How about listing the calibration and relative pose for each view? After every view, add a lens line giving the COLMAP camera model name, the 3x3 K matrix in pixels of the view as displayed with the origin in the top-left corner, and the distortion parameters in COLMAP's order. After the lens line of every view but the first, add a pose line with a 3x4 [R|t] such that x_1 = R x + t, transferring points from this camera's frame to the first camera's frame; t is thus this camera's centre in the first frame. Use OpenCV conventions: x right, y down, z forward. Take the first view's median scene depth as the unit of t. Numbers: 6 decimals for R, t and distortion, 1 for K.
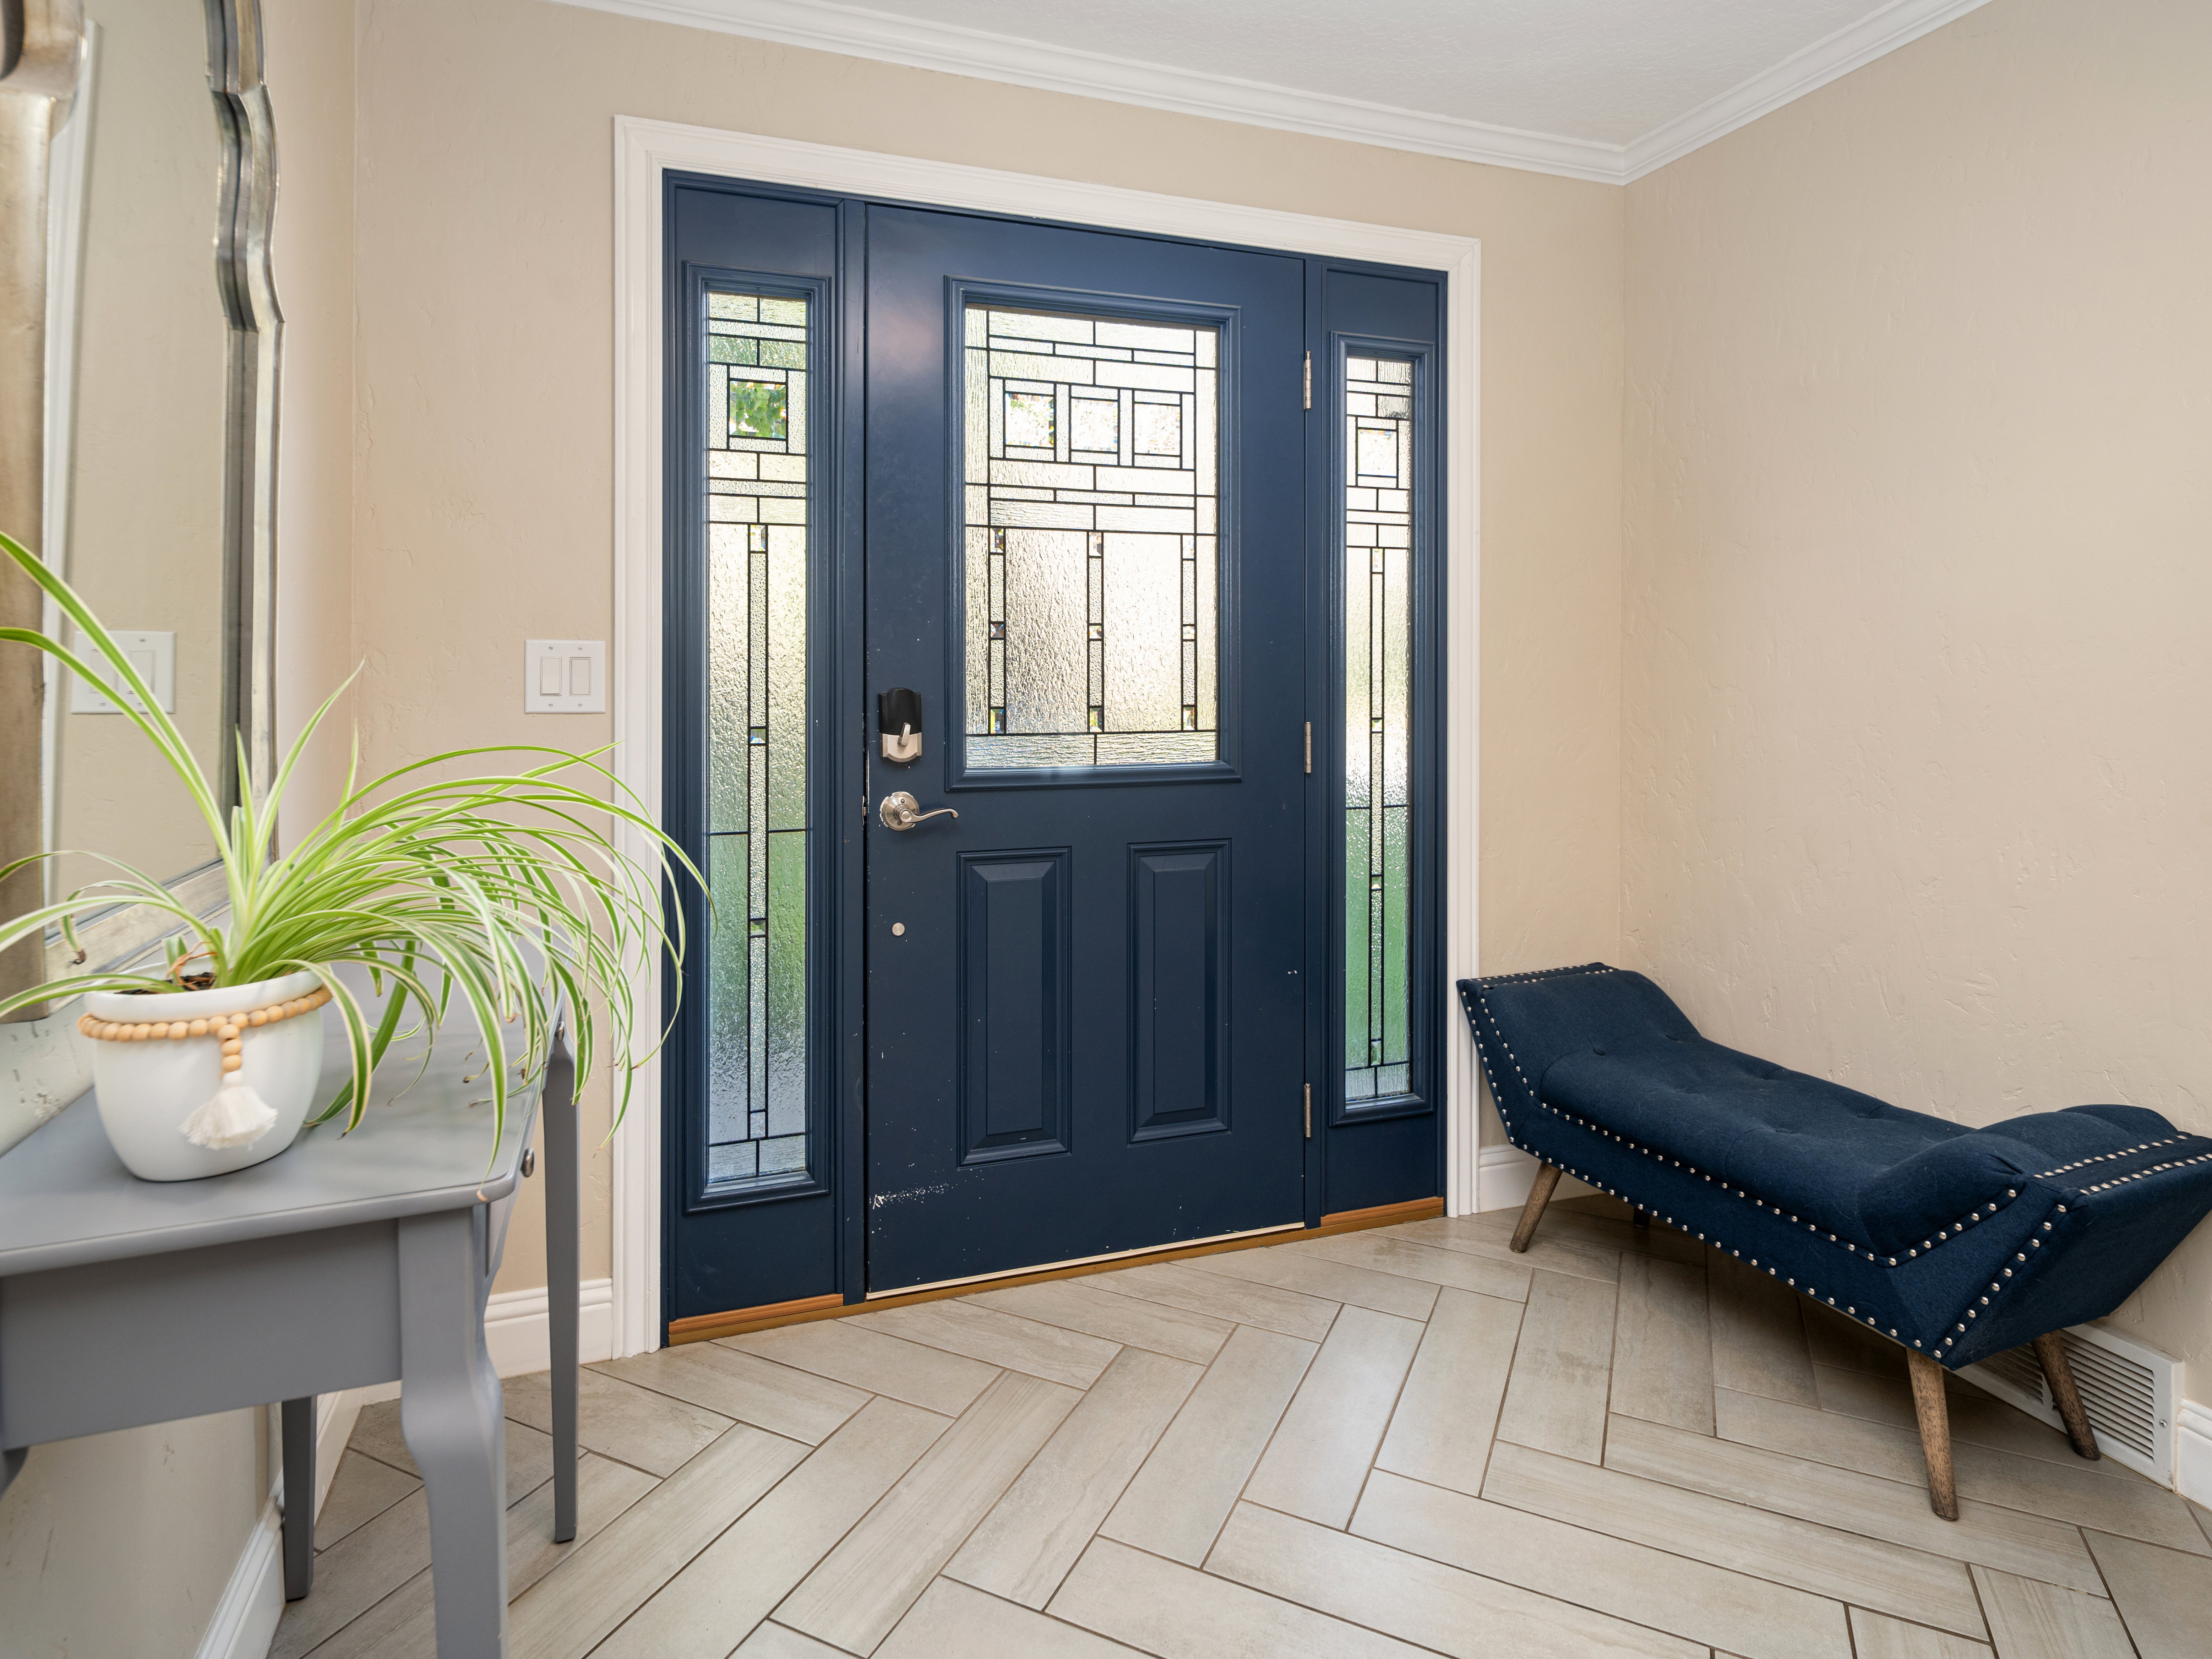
lens RADIAL K [[1270.9, 0, 1196.0], [0, 1270.9, 718.8], [0, 0, 1]] dist [0.002564, 0.002479]
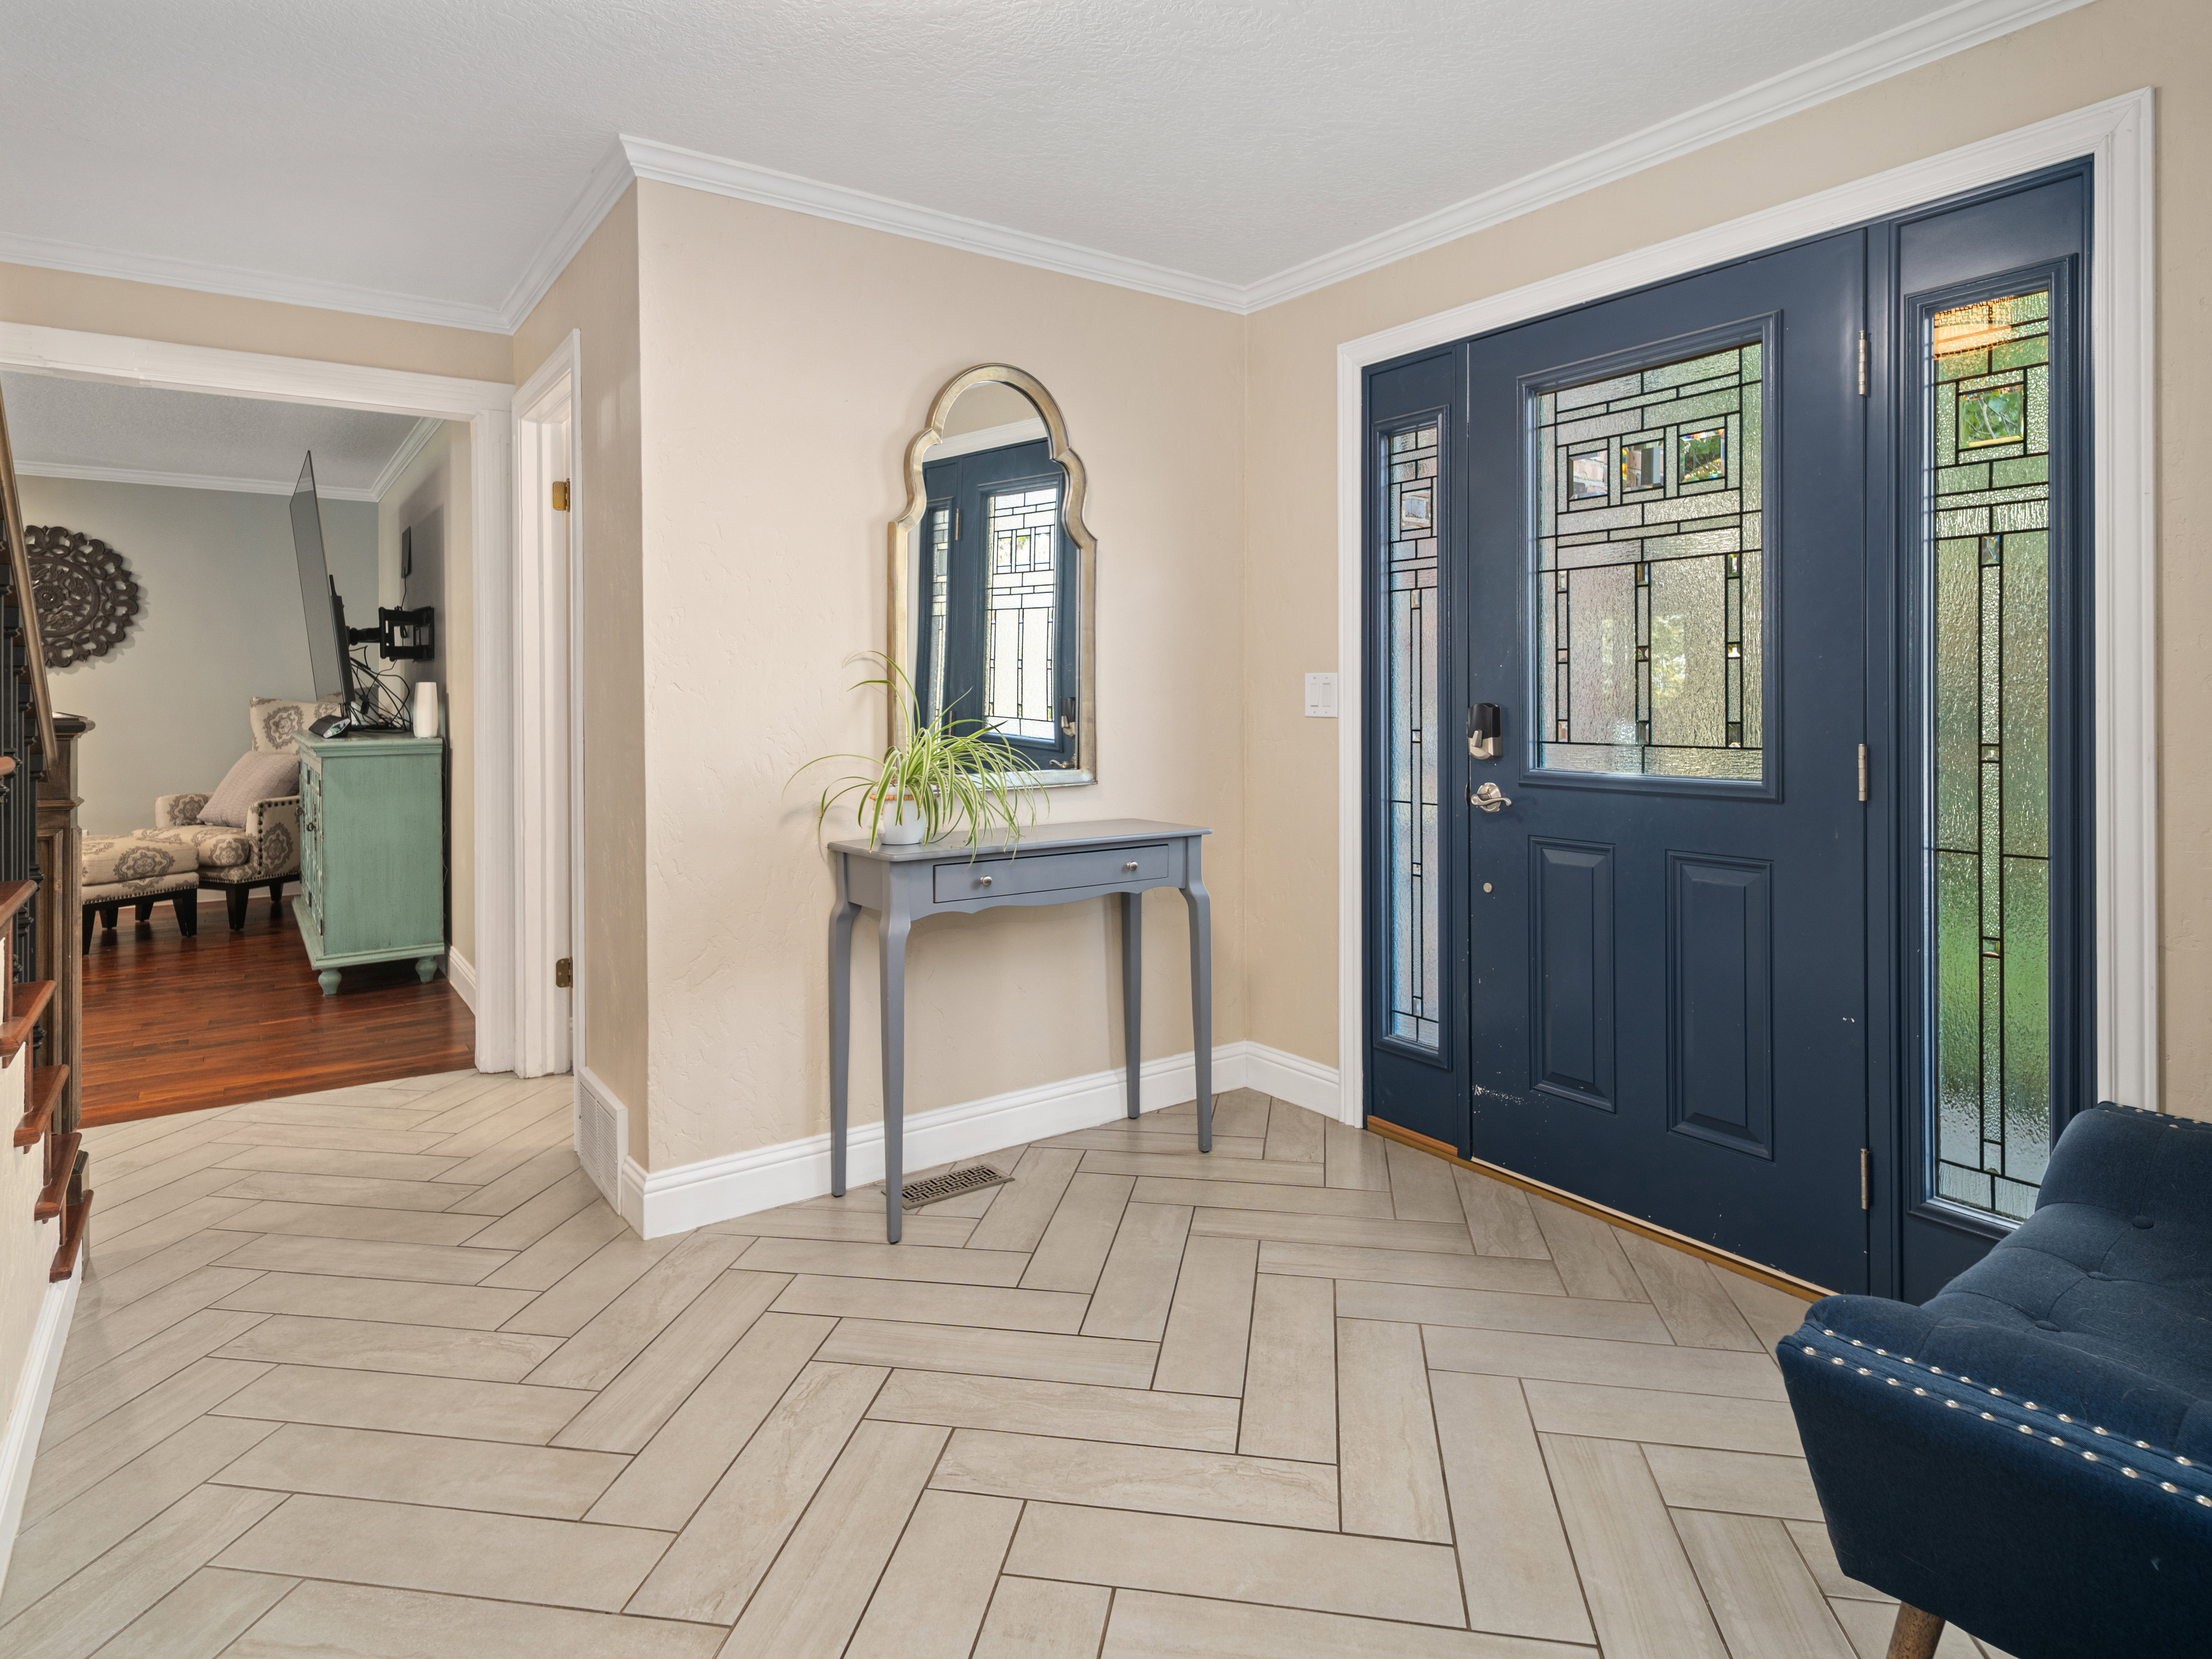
lens RADIAL K [[1254.3, 0, 1181.3], [0, 1254.3, 757.6], [0, 0, 1]] dist [-0.029912, 0.042010]
pose [[0.280362, 0.046373, -0.958774, 0.859015], [-0.028361, 0.998796, 0.040015, -0.010688], [0.959475, 0.015973, 0.281340, 0.315949]]
